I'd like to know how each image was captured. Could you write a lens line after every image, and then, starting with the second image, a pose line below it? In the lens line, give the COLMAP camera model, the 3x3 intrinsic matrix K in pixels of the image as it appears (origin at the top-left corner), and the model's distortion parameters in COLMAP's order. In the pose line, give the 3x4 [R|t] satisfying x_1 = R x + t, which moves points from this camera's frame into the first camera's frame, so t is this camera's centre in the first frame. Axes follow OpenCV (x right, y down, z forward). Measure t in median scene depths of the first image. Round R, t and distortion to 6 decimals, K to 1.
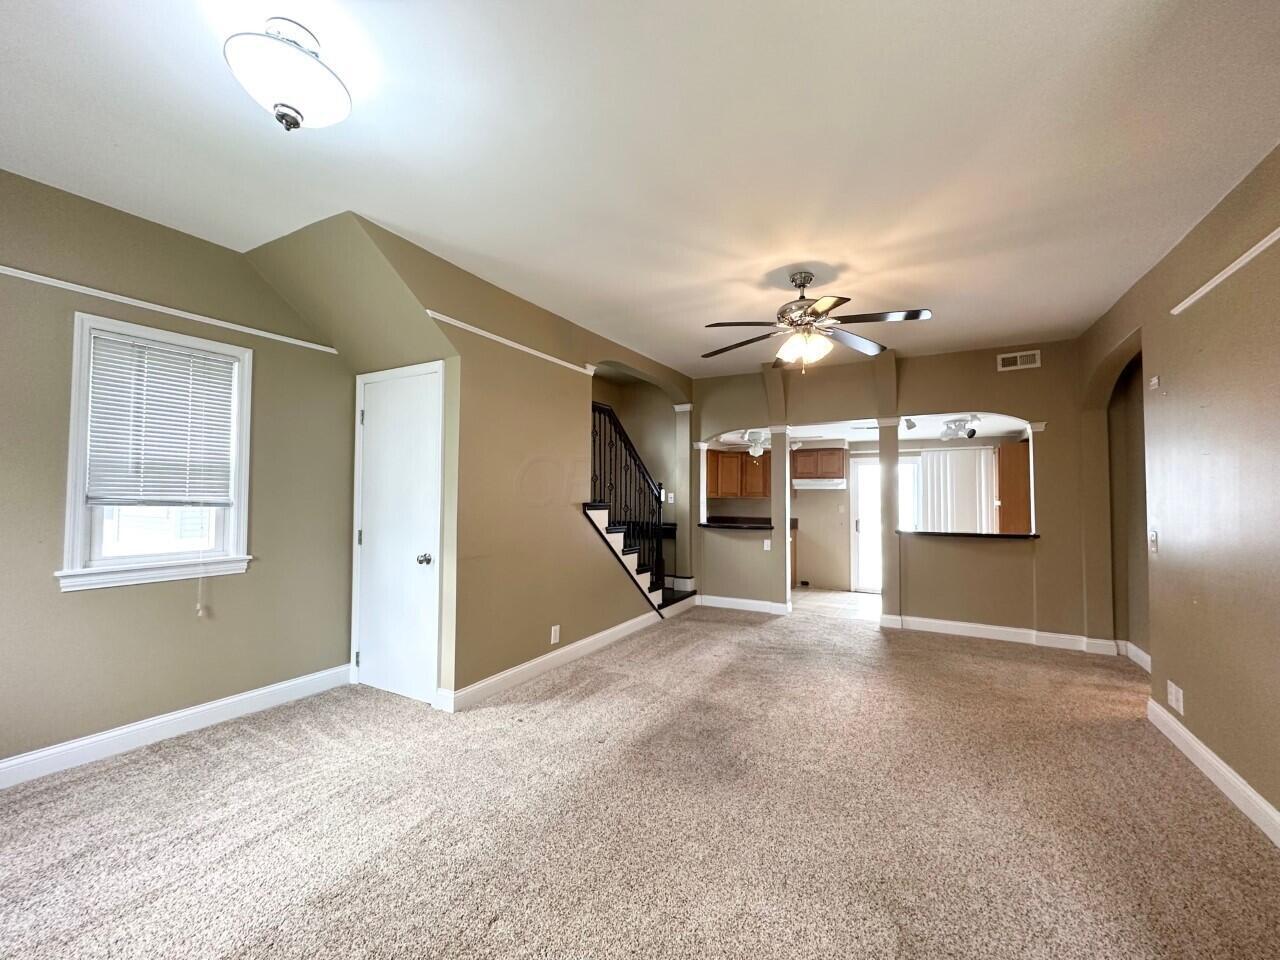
lens RADIAL K [[509.6, 0, 640.0], [0, 509.6, 480.0], [0, 0, 1]] dist [-0.000894, 0.000235]
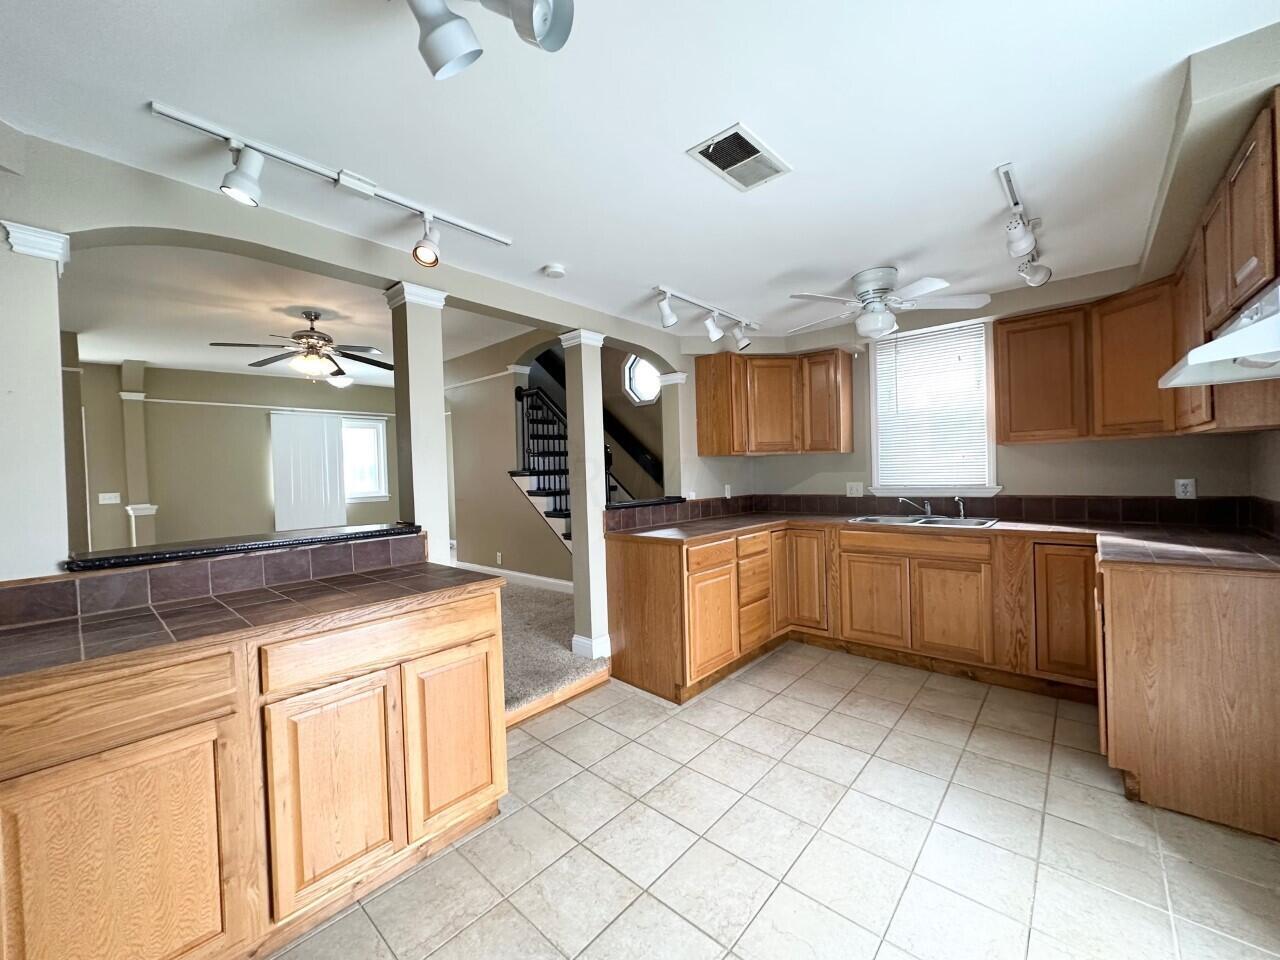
lens RADIAL K [[509.6, 0, 640.0], [0, 509.6, 480.0], [0, 0, 1]] dist [-0.000894, 0.000235]
pose [[-0.201664, 0.017197, -0.979304, 1.129747], [0.063449, 0.997975, 0.004460, 0.083275], [0.977397, -0.061236, -0.202347, 1.590996]]
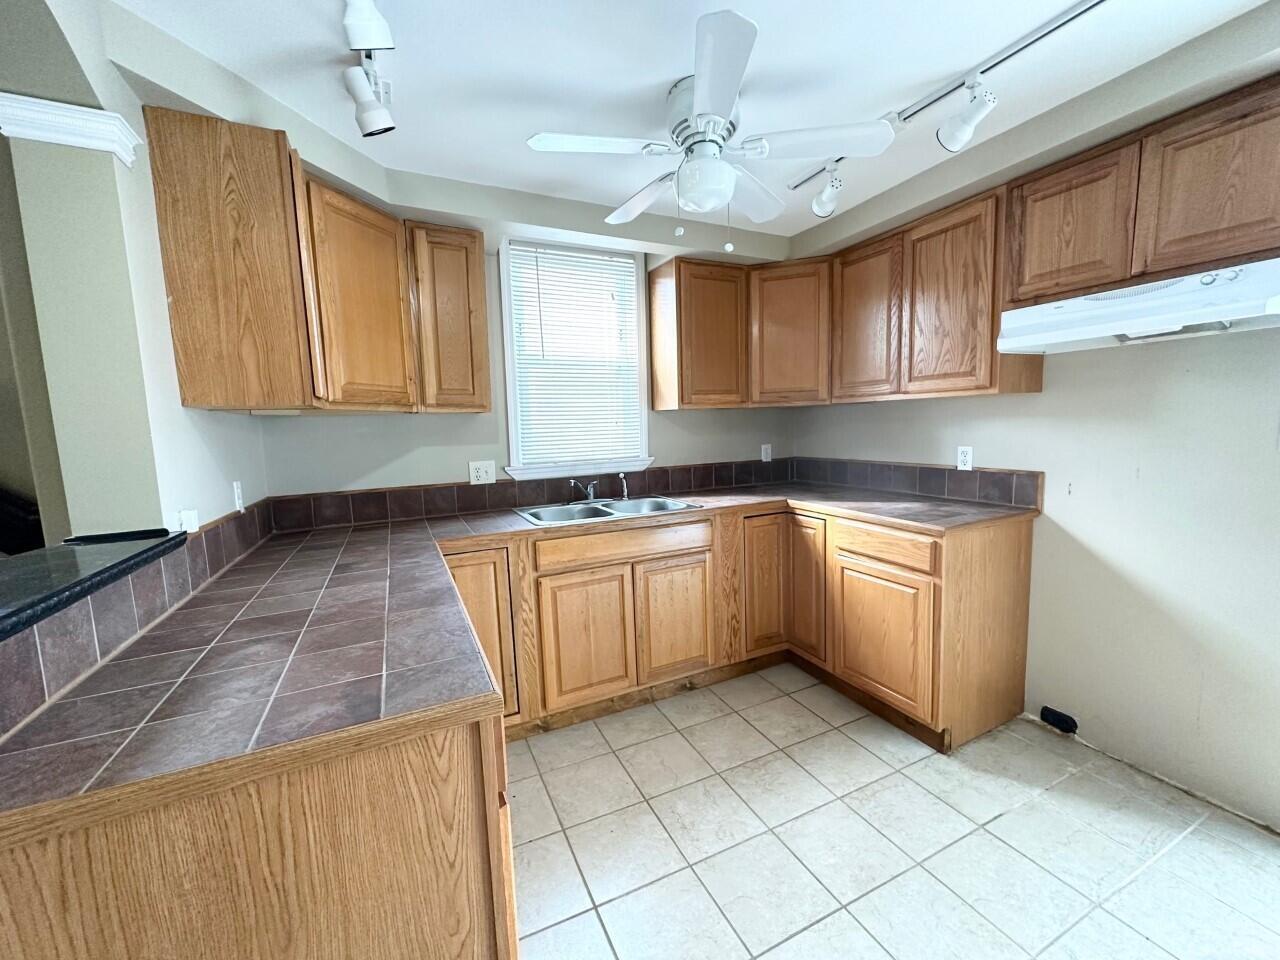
lens RADIAL K [[509.6, 0, 640.0], [0, 509.6, 480.0], [0, 0, 1]] dist [-0.000894, 0.000235]
pose [[0.823759, 0.025783, -0.566354, 0.593196], [0.058202, 0.989841, 0.129717, 0.071123], [0.563945, -0.139818, 0.813890, 1.390991]]
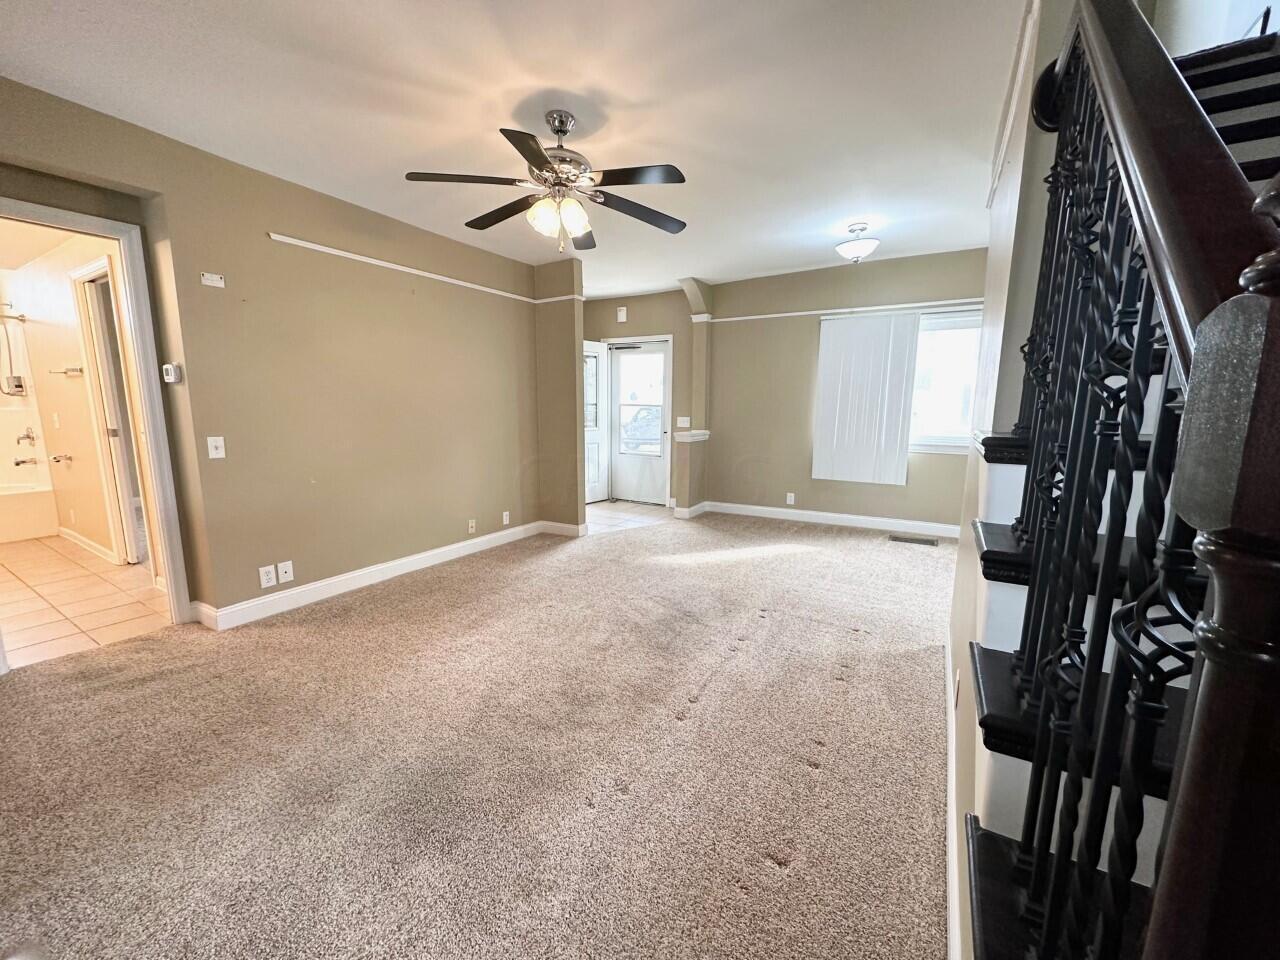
lens RADIAL K [[509.6, 0, 640.0], [0, 509.6, 480.0], [0, 0, 1]] dist [-0.000894, 0.000235]
pose [[-0.999819, -0.014652, 0.012131, 0.133063], [-0.013103, 0.992792, 0.119129, 0.039291], [-0.013789, 0.118948, -0.992805, 1.359024]]
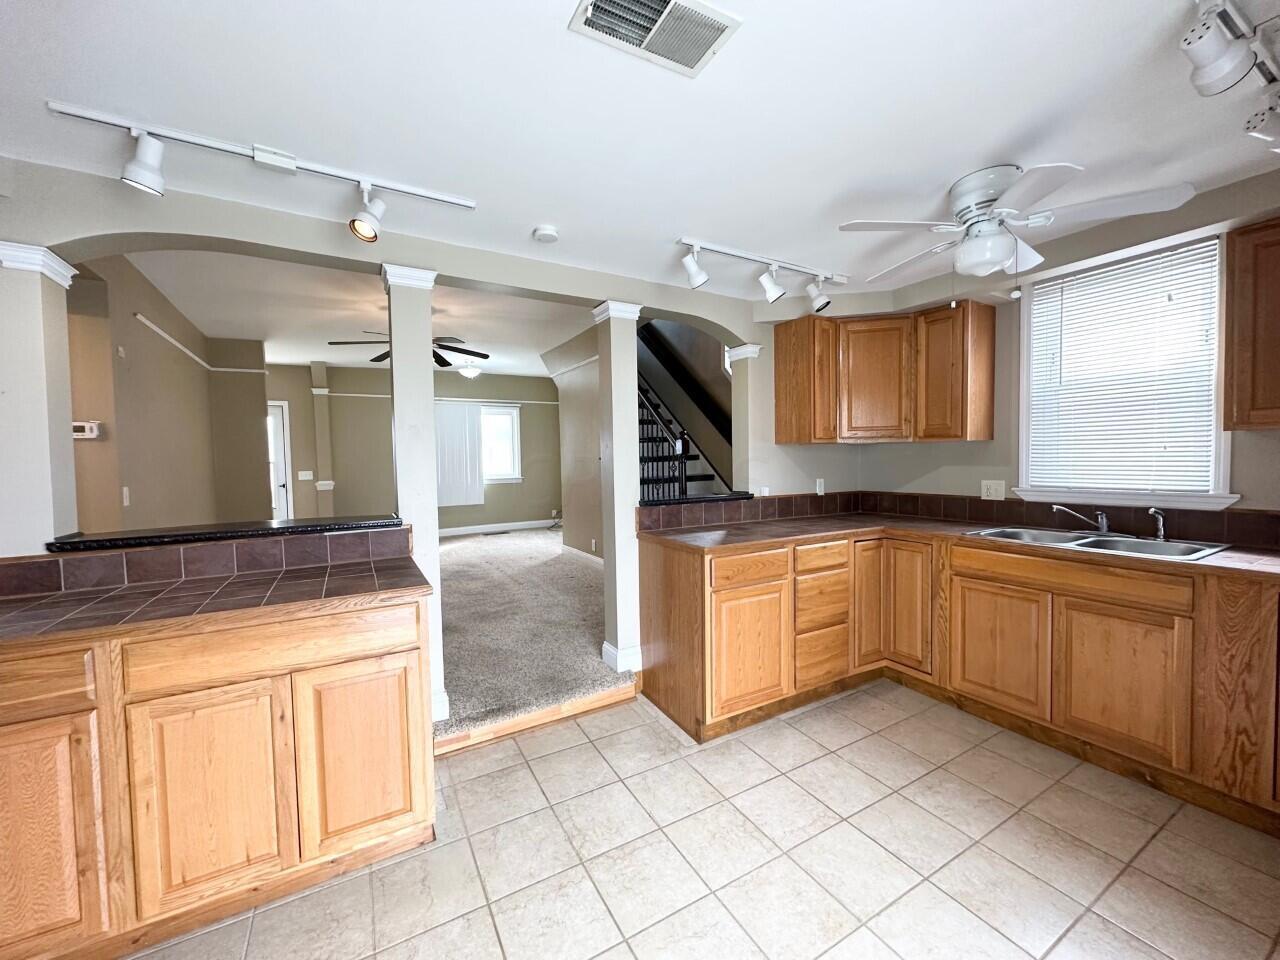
lens RADIAL K [[509.6, 0, 640.0], [0, 509.6, 480.0], [0, 0, 1]] dist [-0.000894, 0.000235]
pose [[-0.504719, 0.040782, -0.862320, 0.966654], [0.045805, 0.998742, 0.020424, 0.079777], [0.862068, -0.029190, -0.505952, 1.730478]]
